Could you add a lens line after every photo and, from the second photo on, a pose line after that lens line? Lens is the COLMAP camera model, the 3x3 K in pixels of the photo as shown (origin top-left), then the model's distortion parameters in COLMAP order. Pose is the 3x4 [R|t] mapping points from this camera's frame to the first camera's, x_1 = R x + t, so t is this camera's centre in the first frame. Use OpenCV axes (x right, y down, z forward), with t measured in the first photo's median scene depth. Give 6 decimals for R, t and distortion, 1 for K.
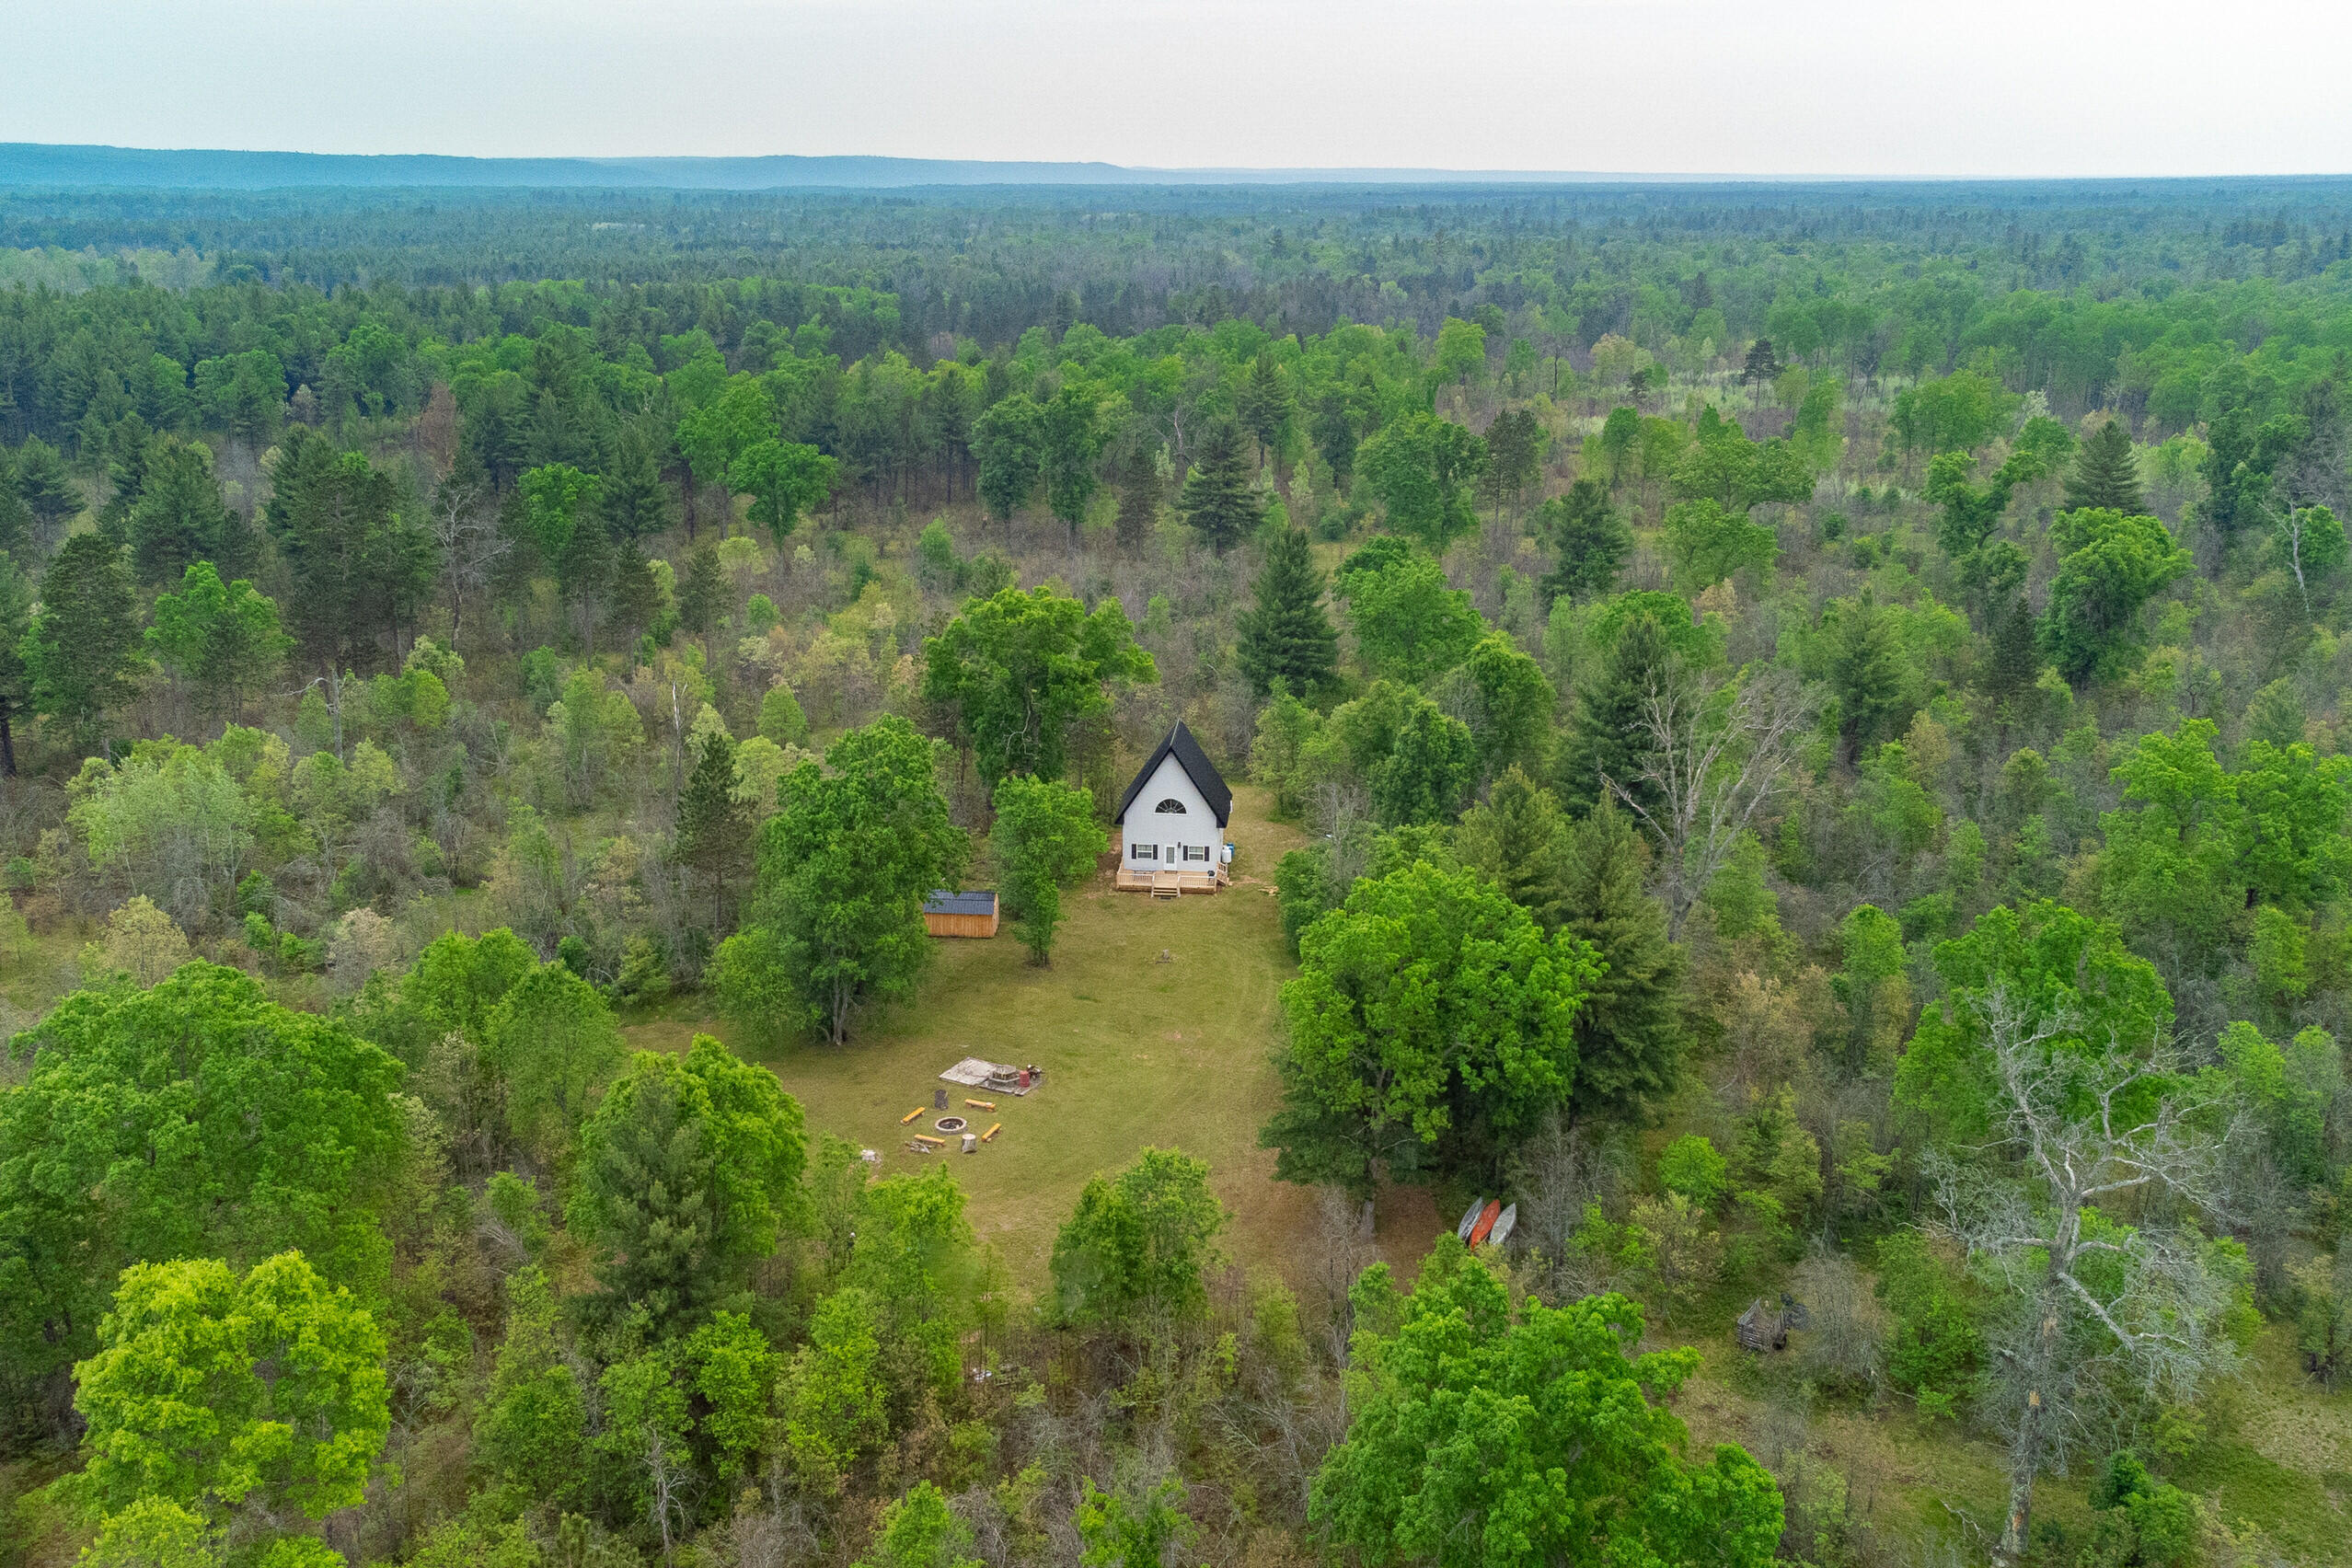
lens RADIAL K [[2034.2, 0, 1176.0], [0, 2034.2, 784.0], [0, 0, 1]] dist [0.062167, -0.095857]
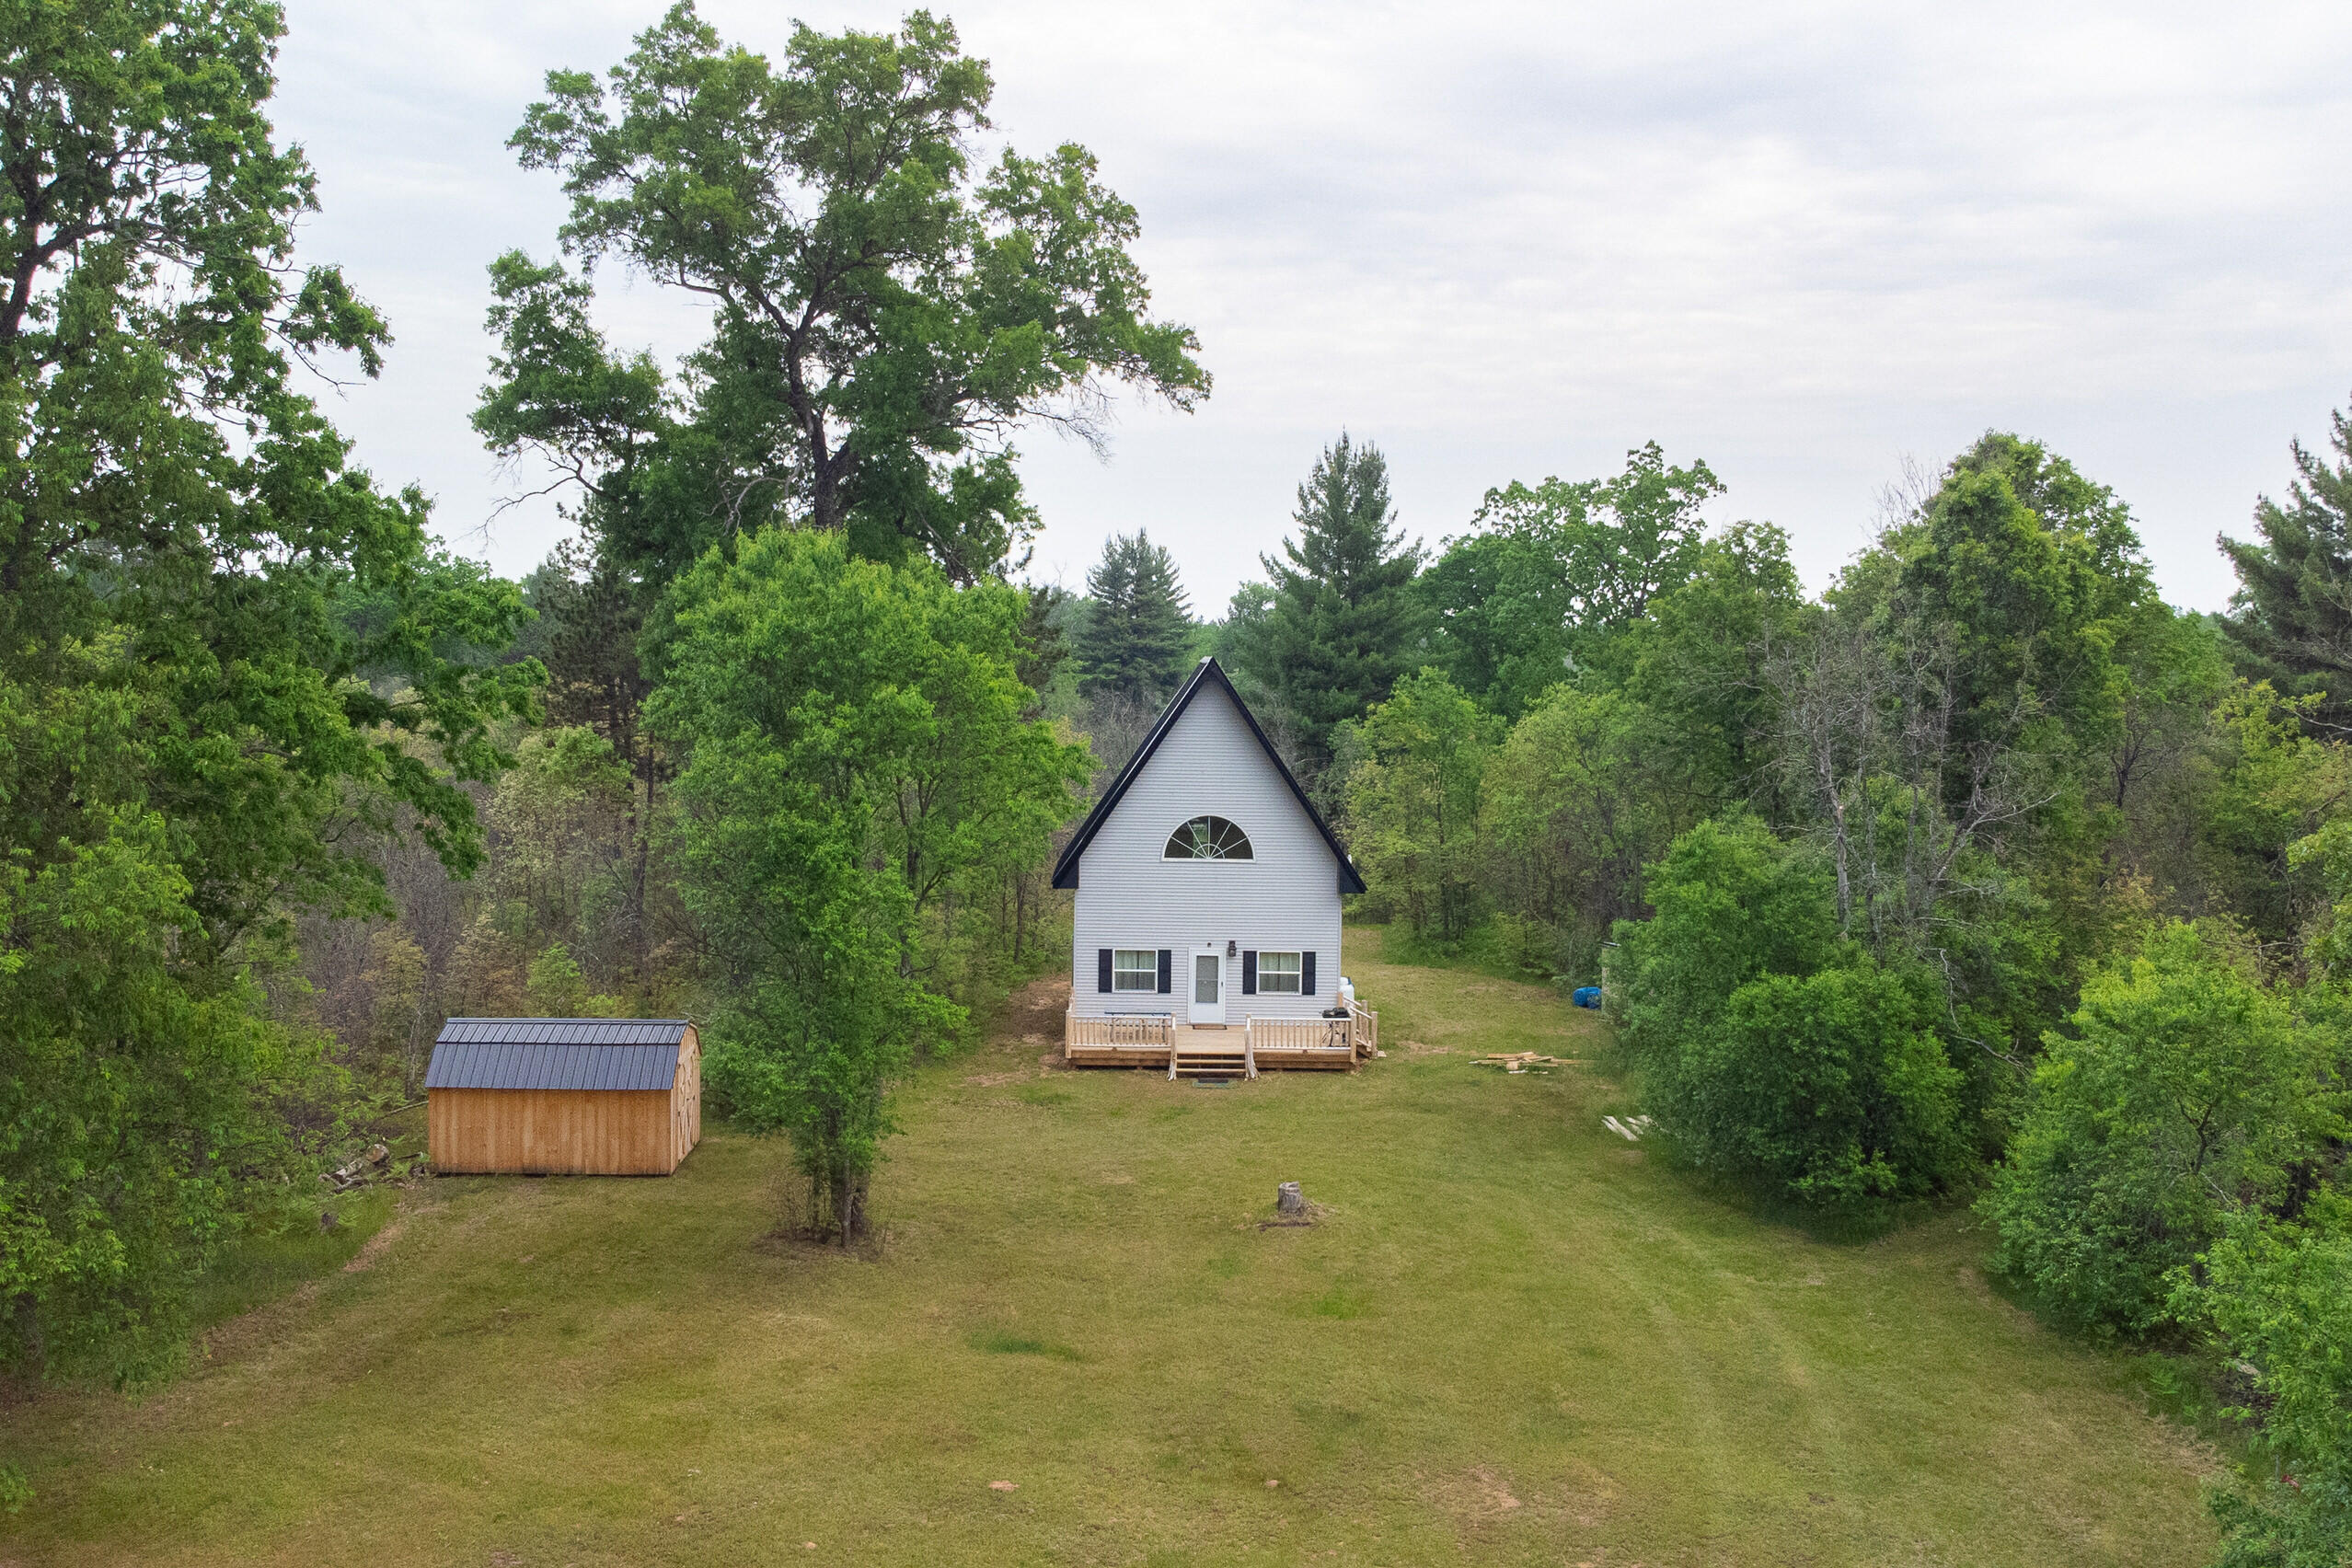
lens RADIAL K [[2100.1, 0, 1168.3], [0, 2100.1, 771.7], [0, 0, 1]] dist [0.028642, -0.013648]
pose [[0.996208, -0.001332, 0.086998, -0.041651], [0.020379, 0.975644, -0.218413, 0.079811], [-0.084588, 0.219357, 0.971971, 0.634996]]
